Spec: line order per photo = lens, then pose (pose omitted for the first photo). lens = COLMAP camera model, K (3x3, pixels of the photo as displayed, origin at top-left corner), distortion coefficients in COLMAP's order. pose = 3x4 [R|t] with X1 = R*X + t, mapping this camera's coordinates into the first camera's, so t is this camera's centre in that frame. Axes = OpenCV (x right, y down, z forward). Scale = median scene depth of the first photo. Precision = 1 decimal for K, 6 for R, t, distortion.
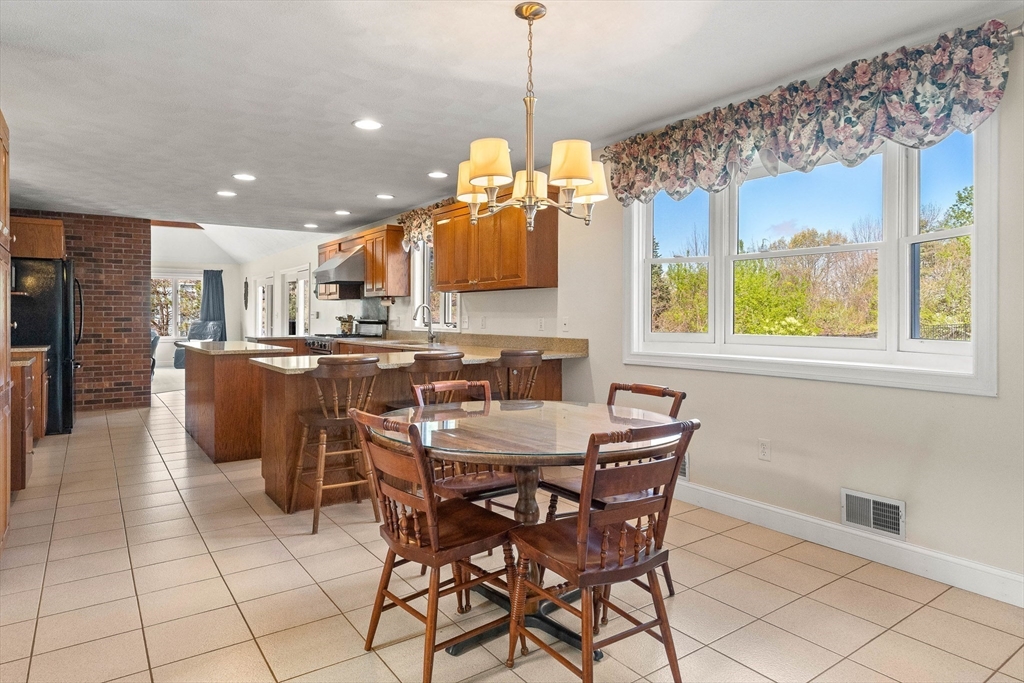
lens RADIAL K [[609.3, 0, 521.5], [0, 609.3, 318.5], [0, 0, 1]] dist [-0.006319, -0.000491]
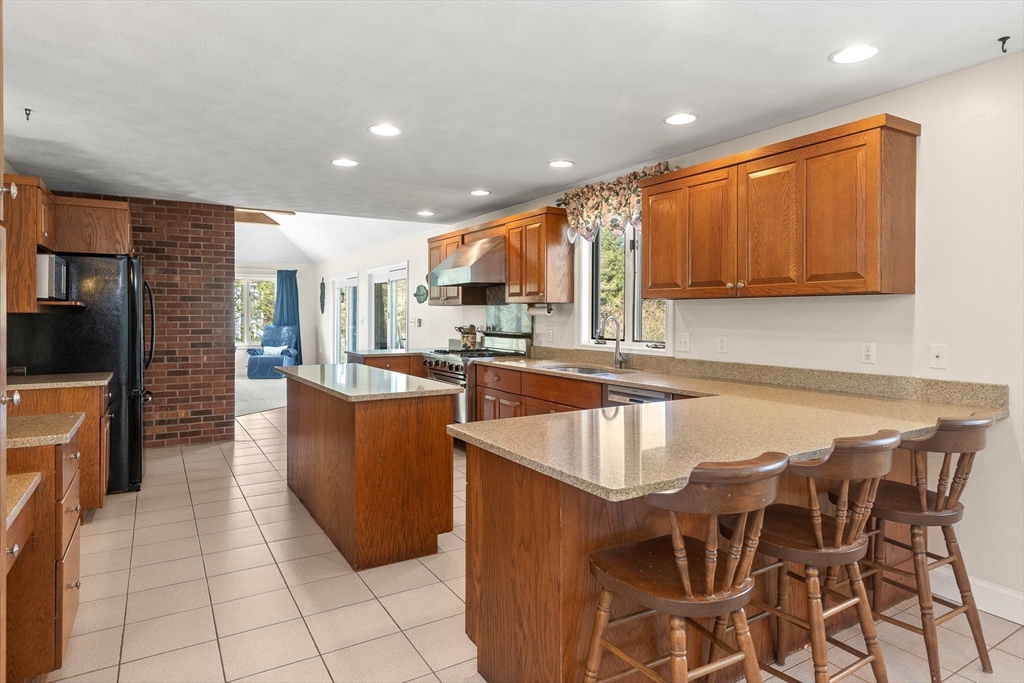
lens RADIAL K [[585.7, 0, 505.2], [0, 585.7, 316.9], [0, 0, 1]] dist [0.000646, 0.001188]
pose [[0.996876, 0.000536, -0.078985, -0.200149], [-0.000400, 0.999998, 0.001730, -0.019592], [0.078986, -0.001693, 0.996874, 0.267898]]
